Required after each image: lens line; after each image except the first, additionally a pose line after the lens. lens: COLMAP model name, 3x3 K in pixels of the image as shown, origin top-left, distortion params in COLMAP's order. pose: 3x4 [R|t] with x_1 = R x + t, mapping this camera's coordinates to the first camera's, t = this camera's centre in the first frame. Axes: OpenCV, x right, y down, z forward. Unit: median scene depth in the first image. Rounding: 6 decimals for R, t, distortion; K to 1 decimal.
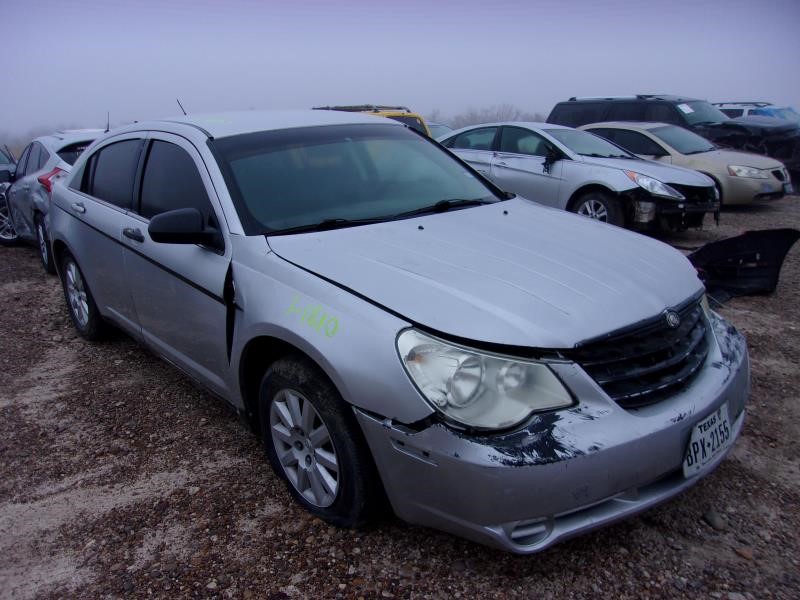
lens RADIAL K [[629.3, 0, 400.9], [0, 629.3, 319.6], [0, 0, 1]] dist [-0.007325, 0.002177]
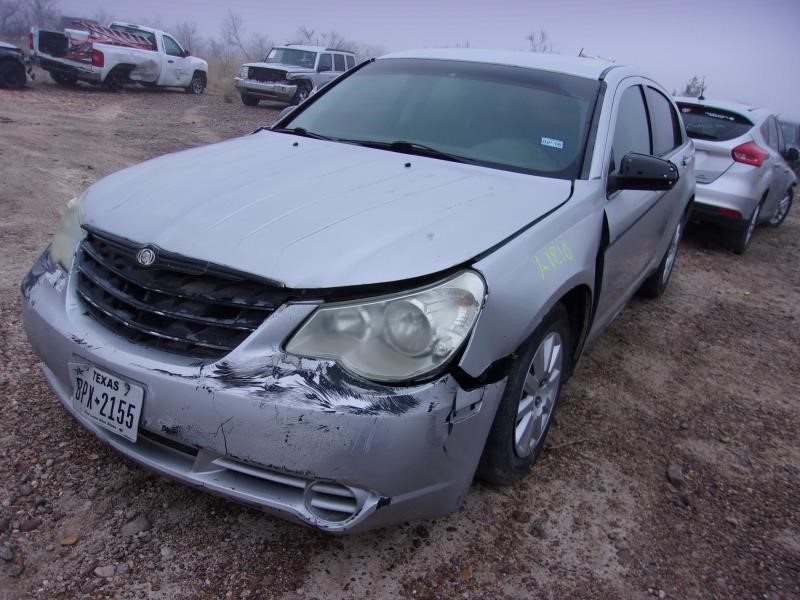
lens RADIAL K [[644.9, 0, 400.3], [0, 644.9, 313.5], [0, 0, 1]] dist [0.023526, -0.002024]
pose [[0.252986, 0.361714, -0.897308, 1.521942], [-0.358869, 0.896396, 0.260167, -0.322976], [0.898449, 0.256197, 0.356584, 1.163082]]
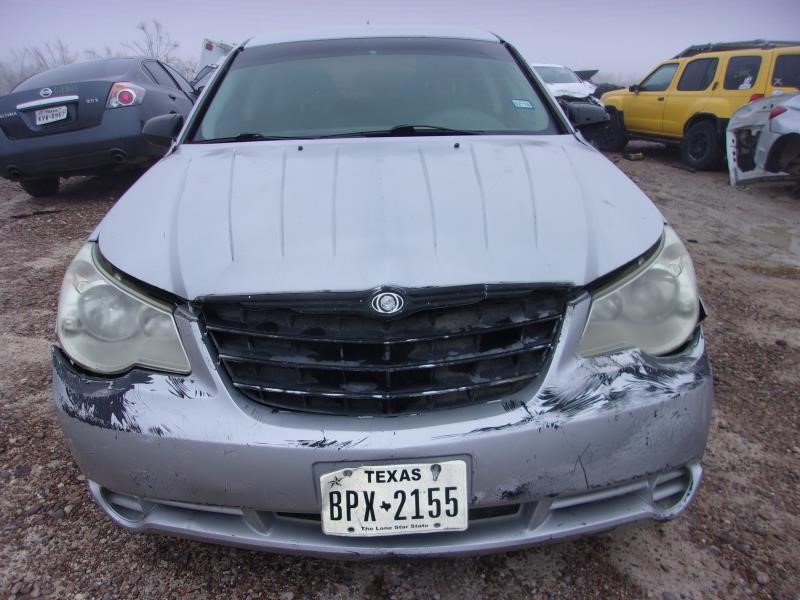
lens RADIAL K [[624.4, 0, 400.0], [0, 624.4, 300.0], [0, 0, 1]] dist [0.025813, 0.002738]
pose [[0.766615, 0.212009, -0.606097, 0.955406], [-0.180140, 0.977023, 0.113908, -0.091974], [0.616321, 0.021859, 0.787192, 0.567745]]
